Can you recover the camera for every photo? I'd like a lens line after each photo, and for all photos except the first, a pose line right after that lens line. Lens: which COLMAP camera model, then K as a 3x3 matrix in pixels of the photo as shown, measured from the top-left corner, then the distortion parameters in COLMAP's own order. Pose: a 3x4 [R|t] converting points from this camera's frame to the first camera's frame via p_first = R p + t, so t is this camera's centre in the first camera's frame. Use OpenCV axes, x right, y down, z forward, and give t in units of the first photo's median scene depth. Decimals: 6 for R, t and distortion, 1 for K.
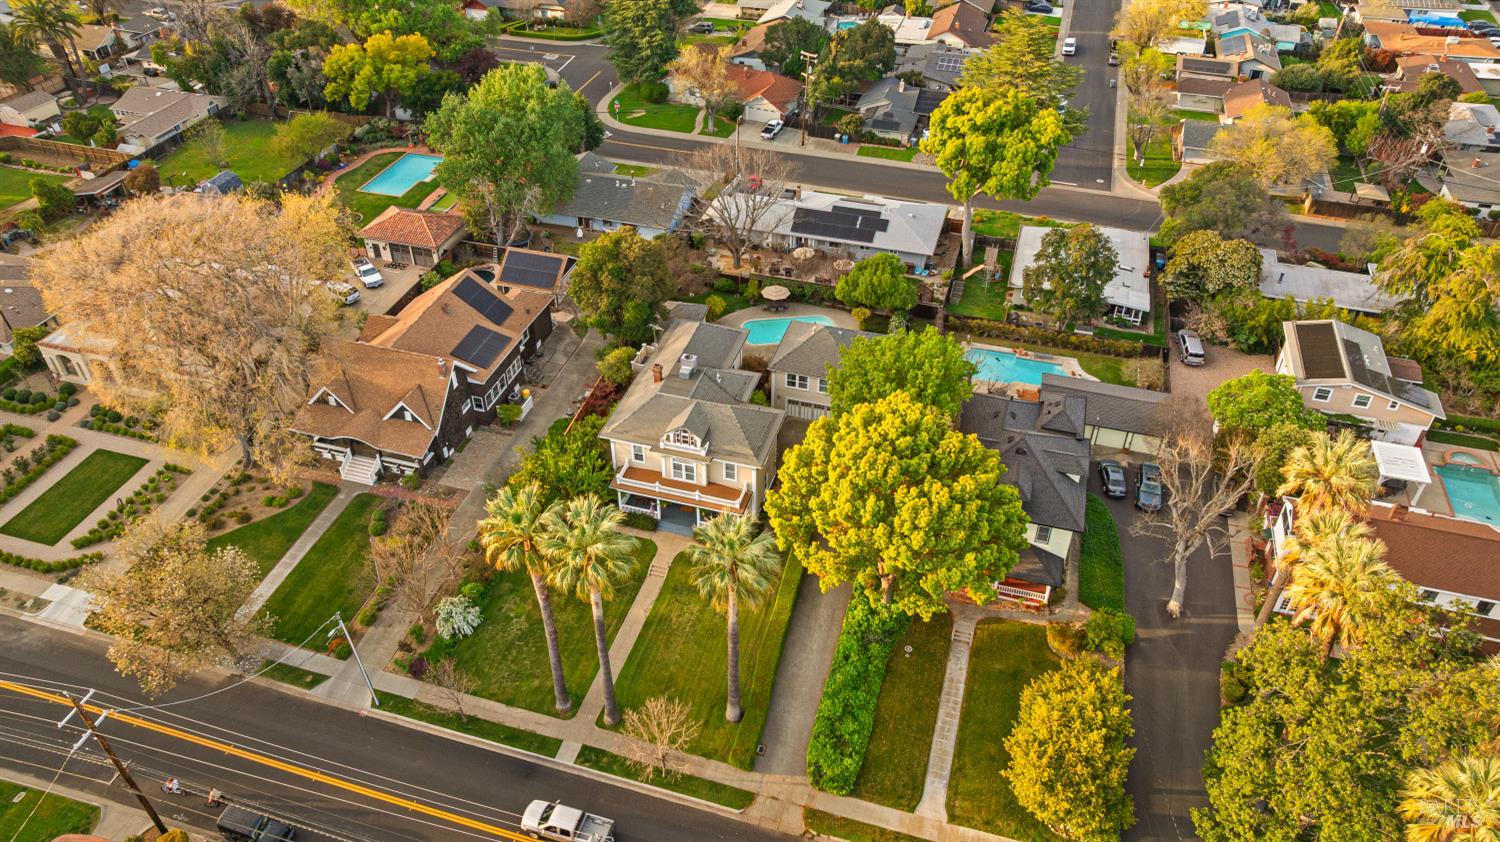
lens RADIAL K [[1076.2, 0, 743.4], [0, 1076.2, 390.8], [0, 0, 1]] dist [-0.023260, 0.001013]
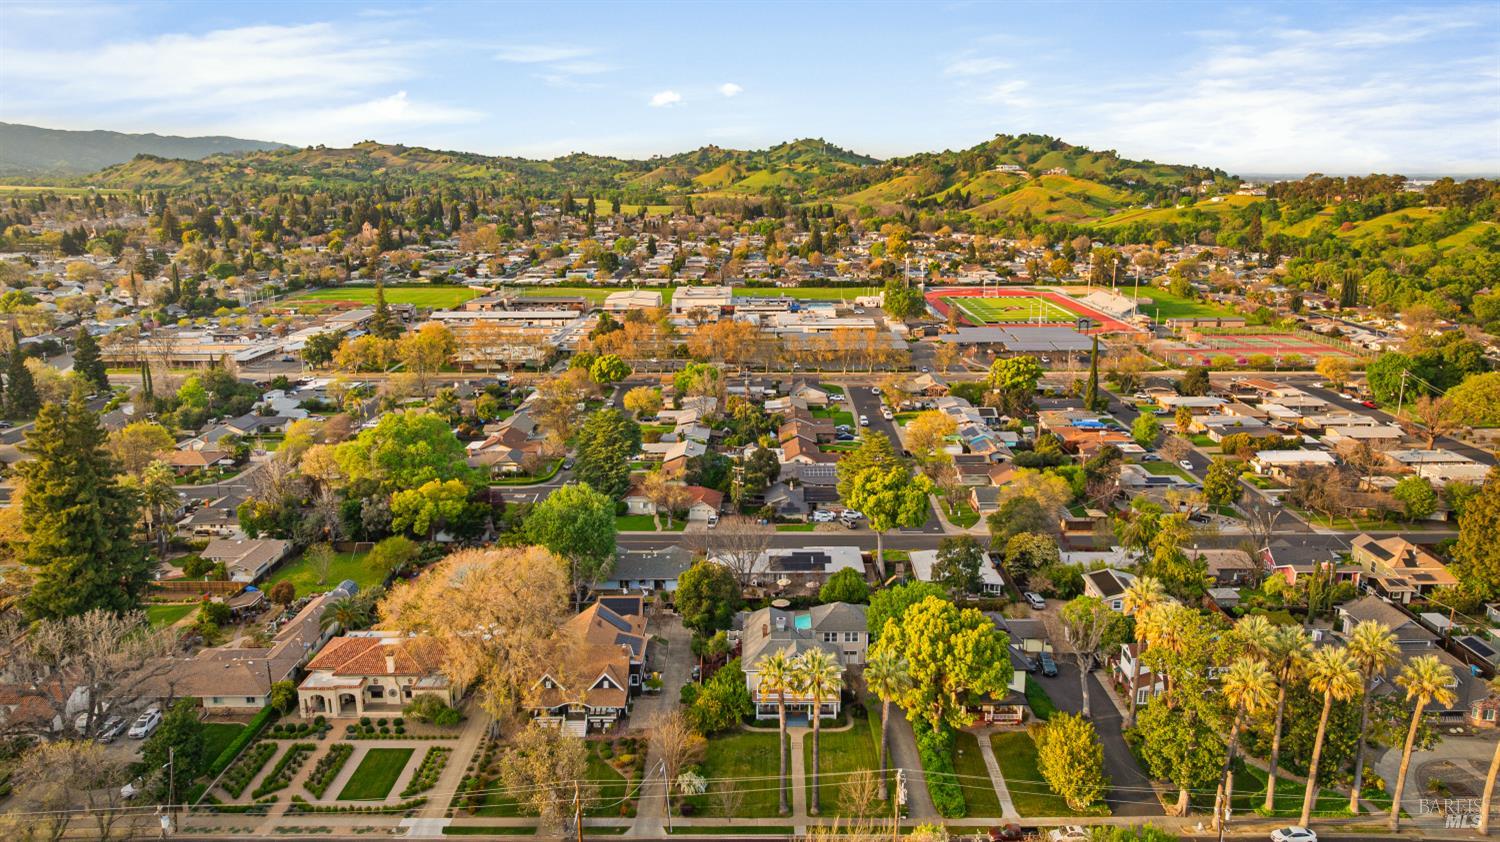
lens RADIAL K [[1076.2, 0, 743.4], [0, 1076.2, 390.8], [0, 0, 1]] dist [-0.023260, 0.001013]
pose [[0.960527, -0.063361, 0.270876, -0.383651], [0.170713, 0.903068, -0.394113, 0.211592], [-0.219648, 0.424798, 0.878238, -0.427537]]
